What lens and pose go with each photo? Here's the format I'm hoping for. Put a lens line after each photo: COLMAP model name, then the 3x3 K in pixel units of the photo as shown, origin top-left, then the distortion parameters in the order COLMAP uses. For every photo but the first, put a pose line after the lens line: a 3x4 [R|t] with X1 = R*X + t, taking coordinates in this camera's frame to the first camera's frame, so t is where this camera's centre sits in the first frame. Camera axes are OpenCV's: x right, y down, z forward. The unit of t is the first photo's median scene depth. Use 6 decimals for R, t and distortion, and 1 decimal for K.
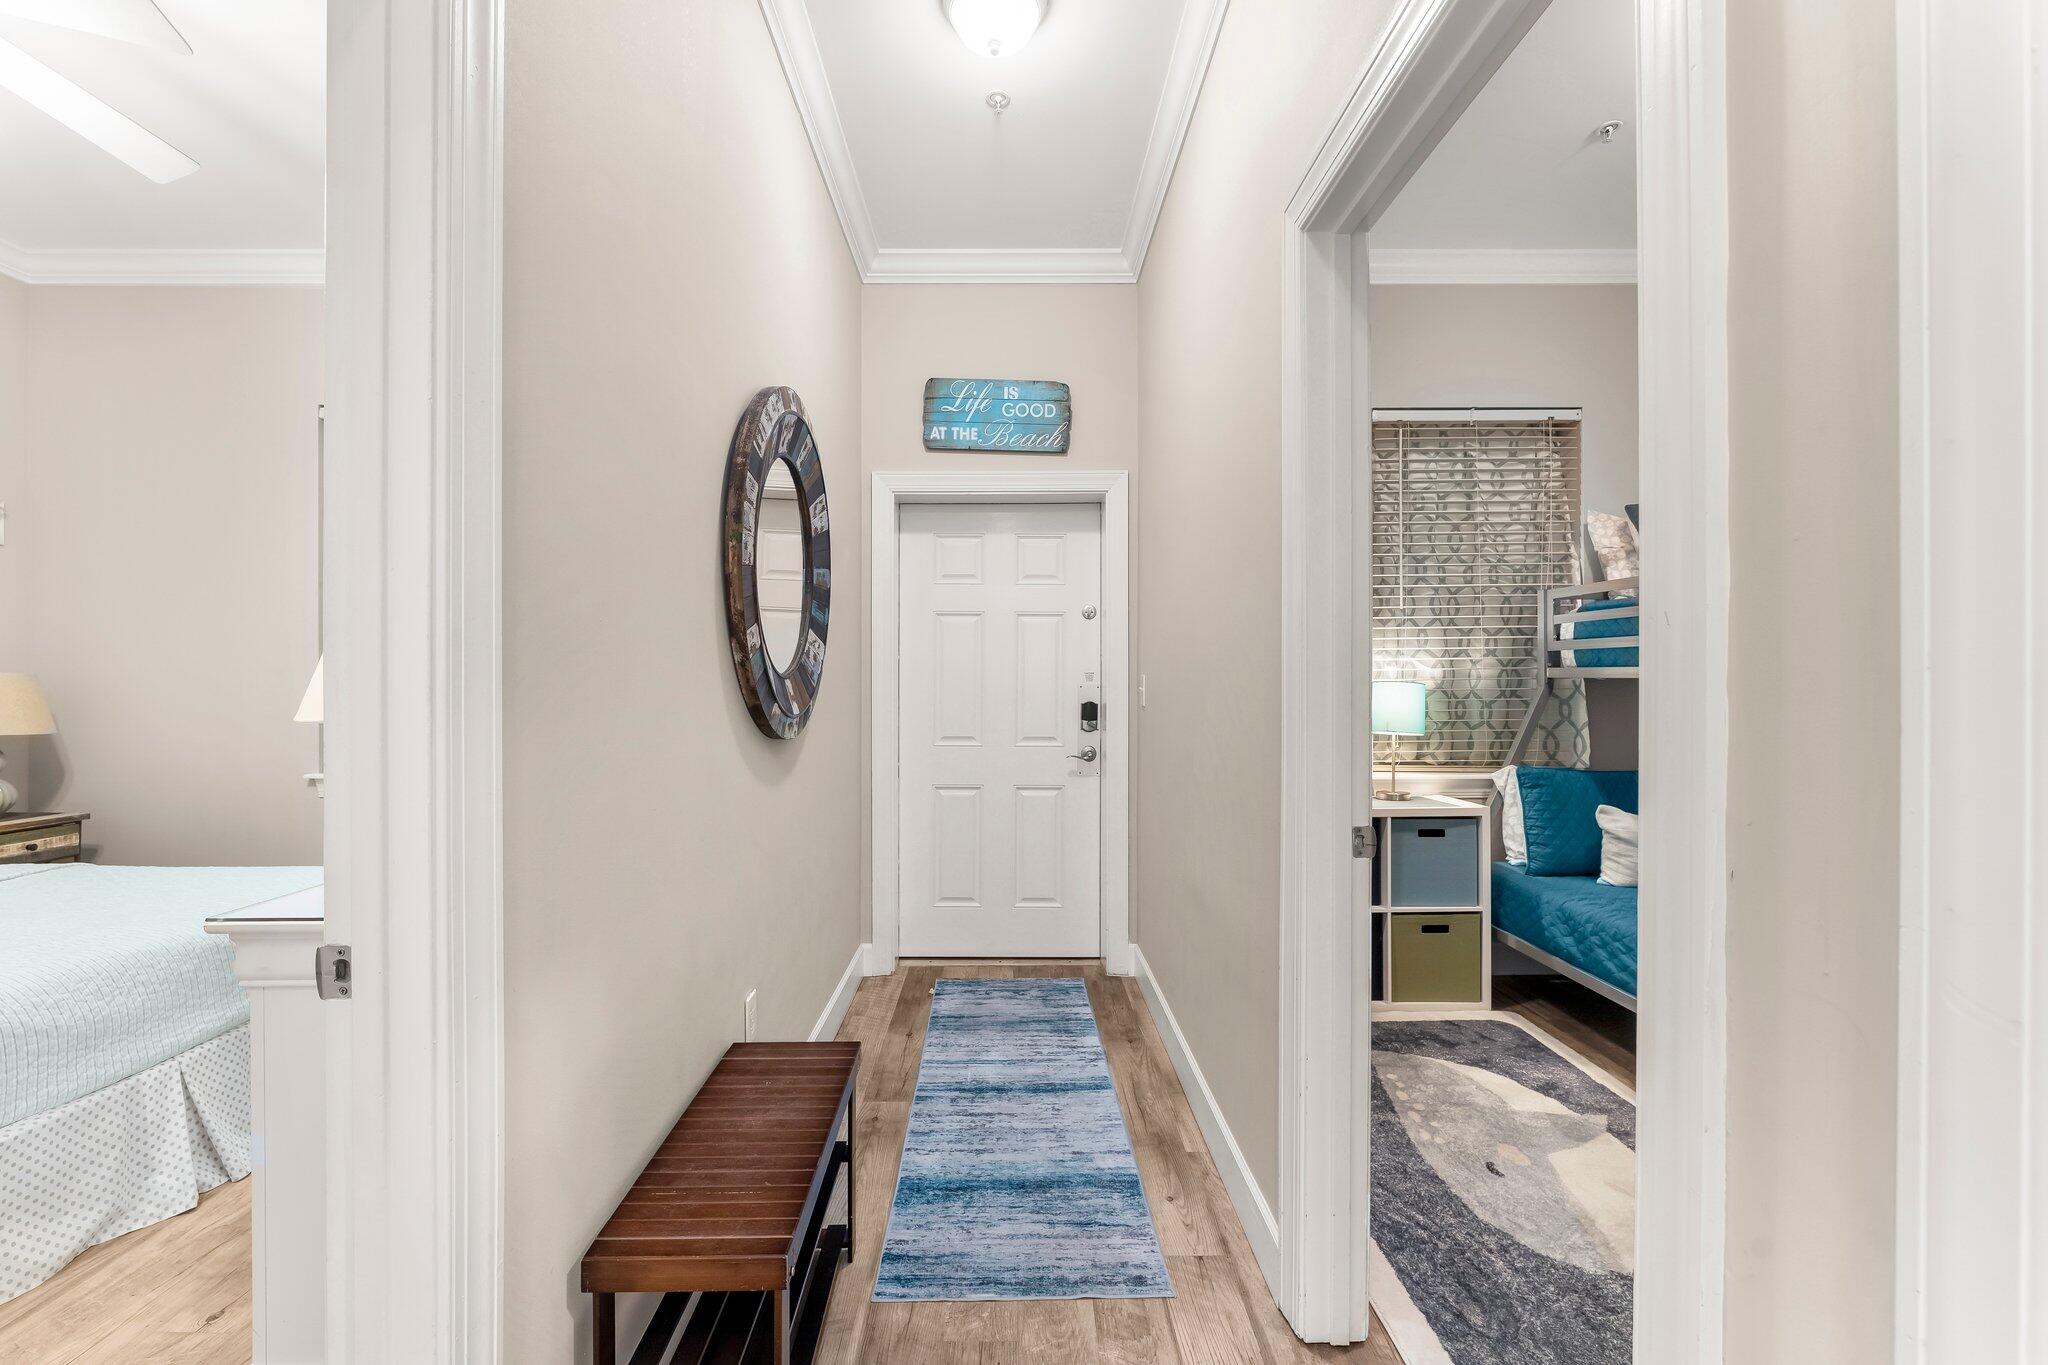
lens RADIAL K [[839.8, 0, 1008.0], [0, 839.8, 680.6], [0, 0, 1]] dist [-0.005560, -0.000489]
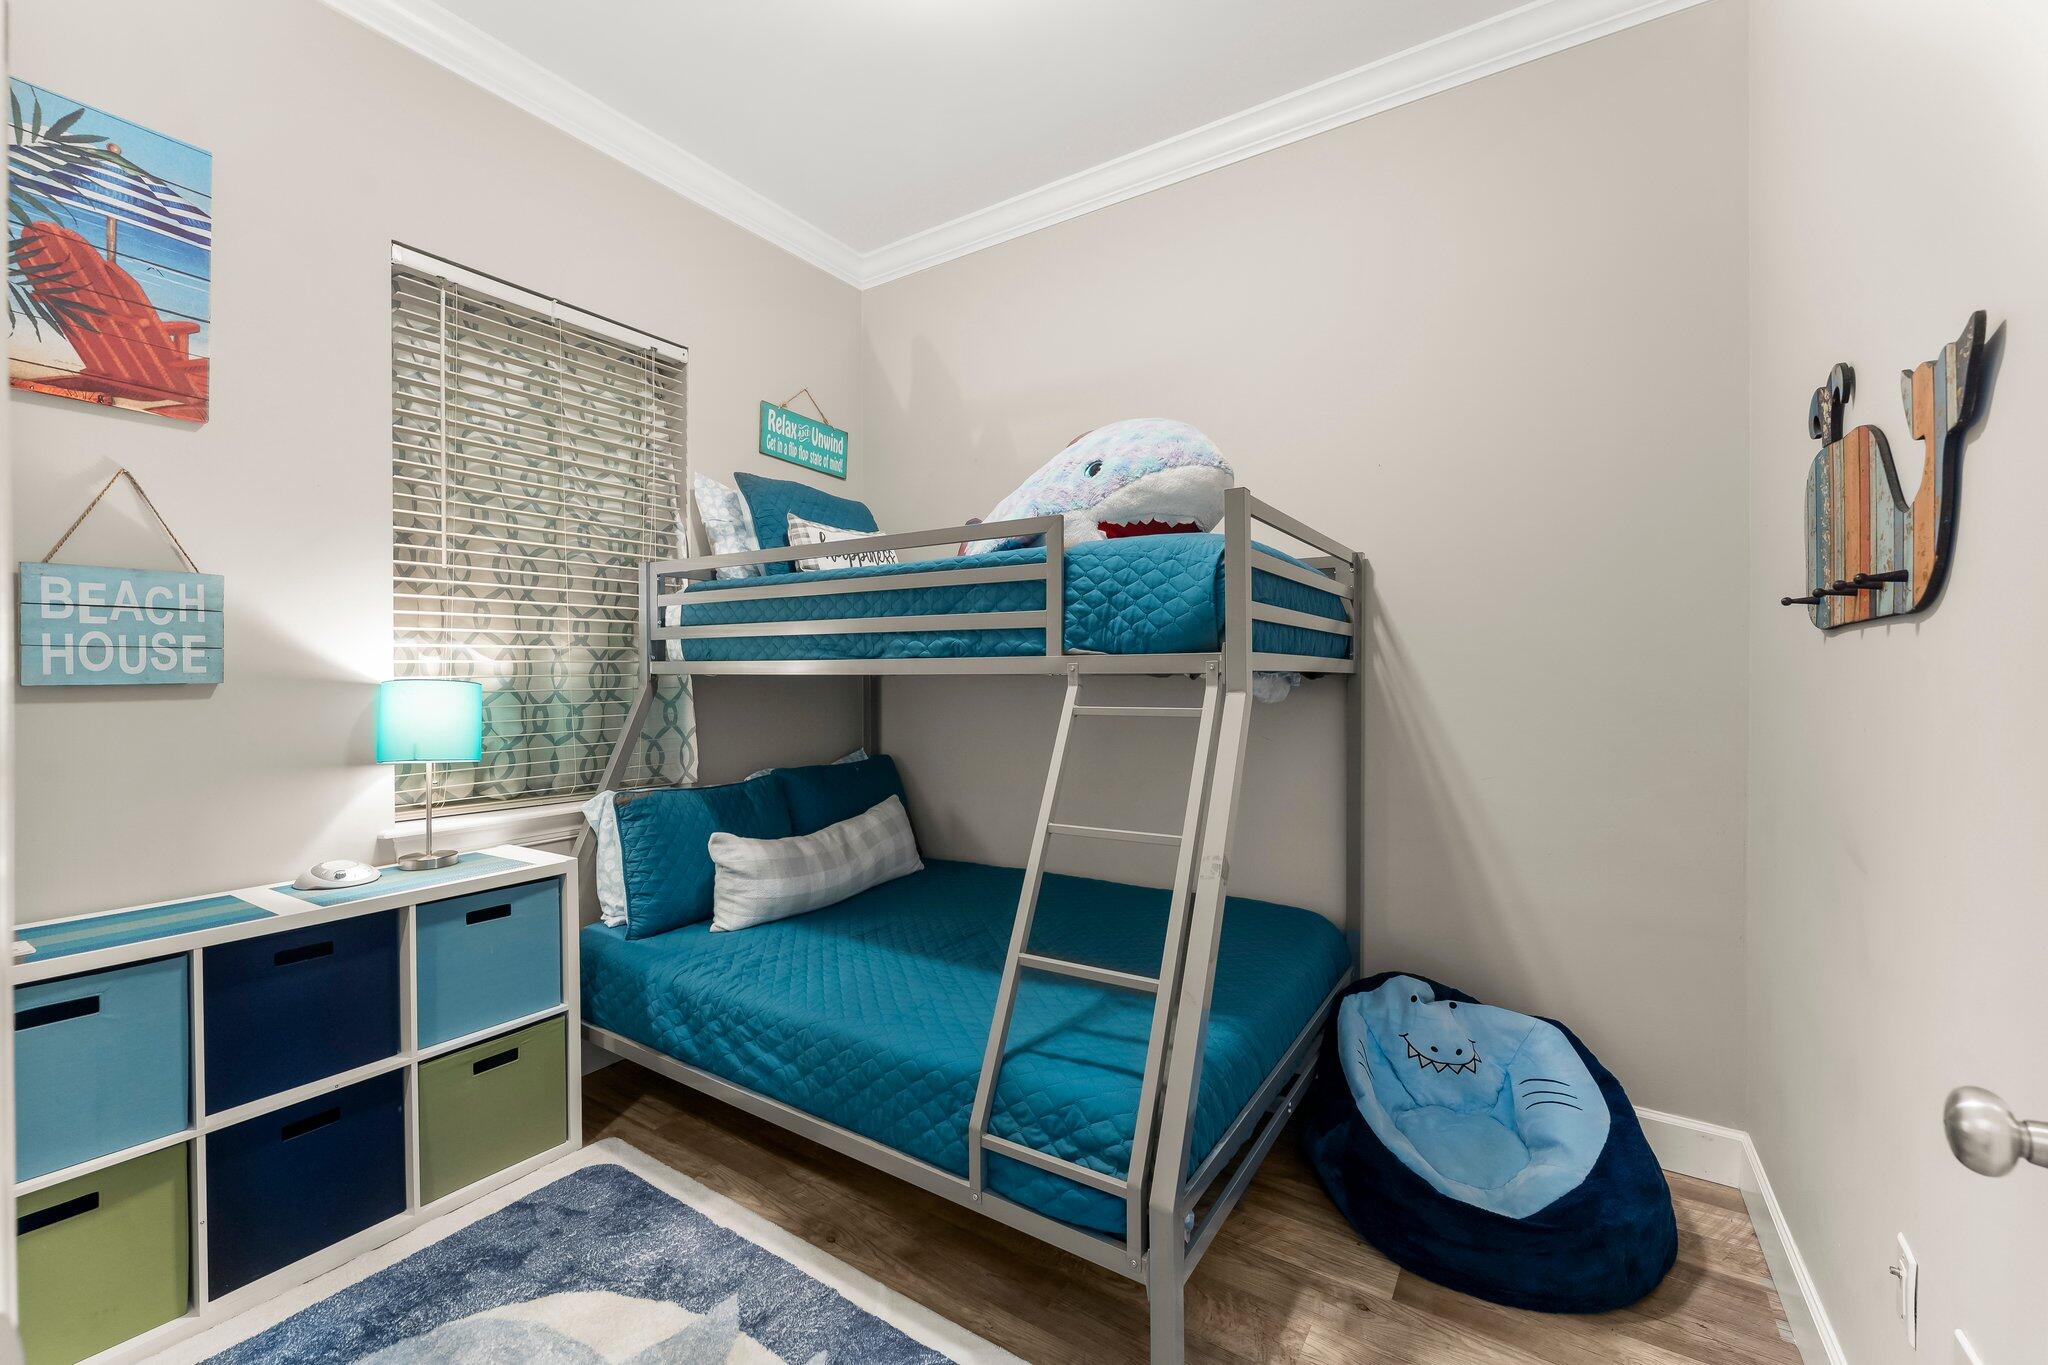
lens RADIAL K [[839.8, 0, 1008.0], [0, 839.8, 680.6], [0, 0, 1]] dist [-0.005560, -0.000489]
pose [[0.556823, -0.003361, 0.830624, 0.171962], [0.003597, 0.999992, 0.001636, 0.002601], [-0.830623, 0.002077, 0.556831, 0.275804]]
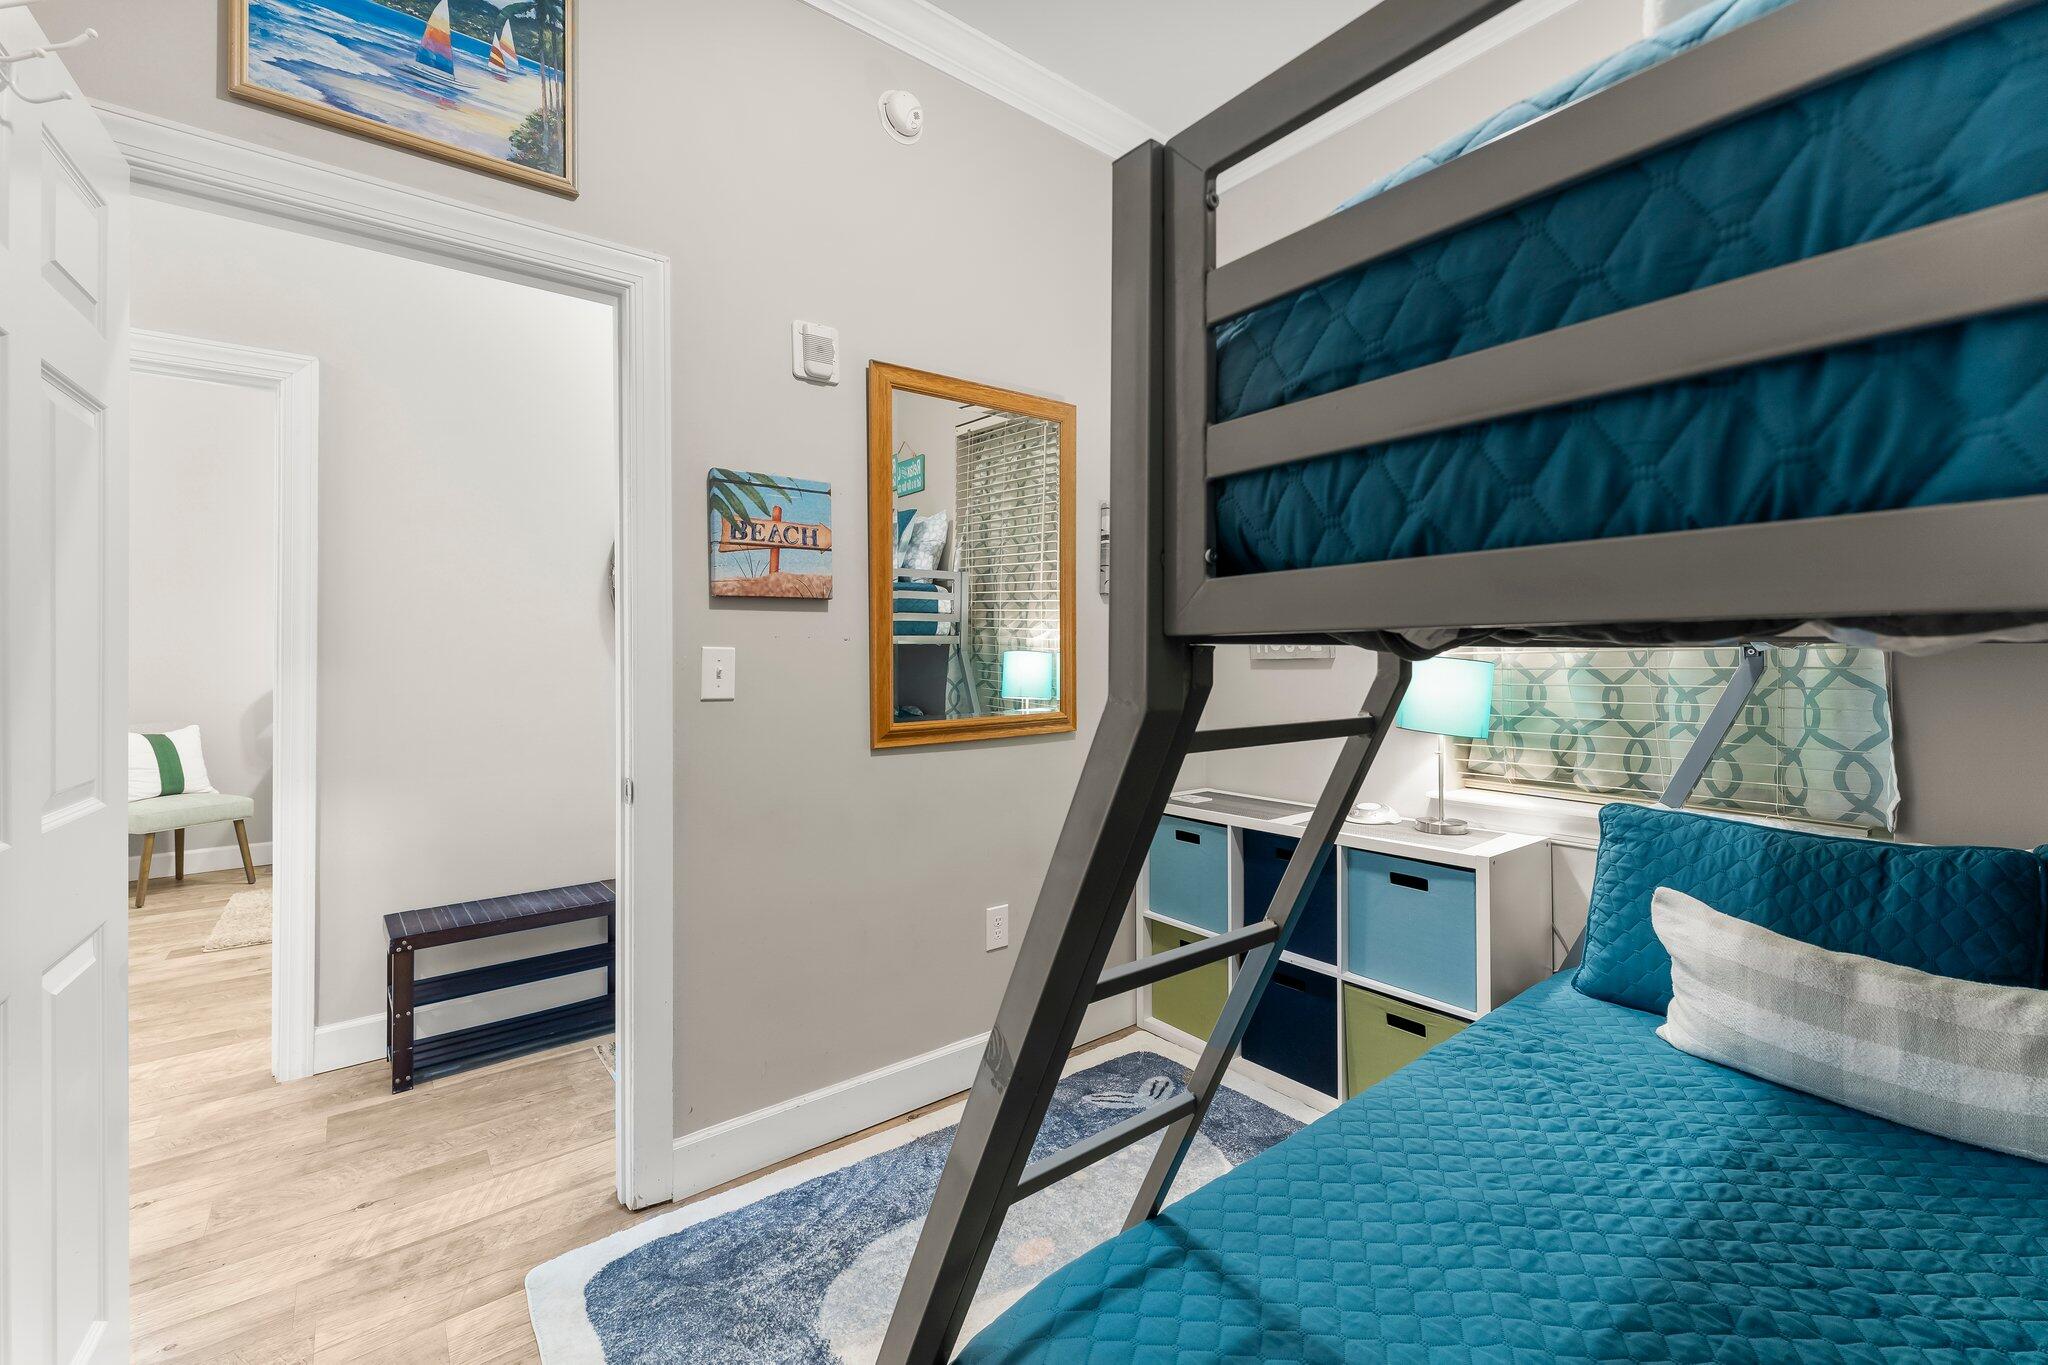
lens RADIAL K [[852.9, 0, 1022.2], [0, 852.9, 652.7], [0, 0, 1]] dist [0.001413, 0.000102]
pose [[0.620523, -0.004651, -0.784175, 0.756579], [0.002367, 0.999989, -0.004058, 0.001291], [0.784185, 0.000662, 0.620527, 0.298482]]
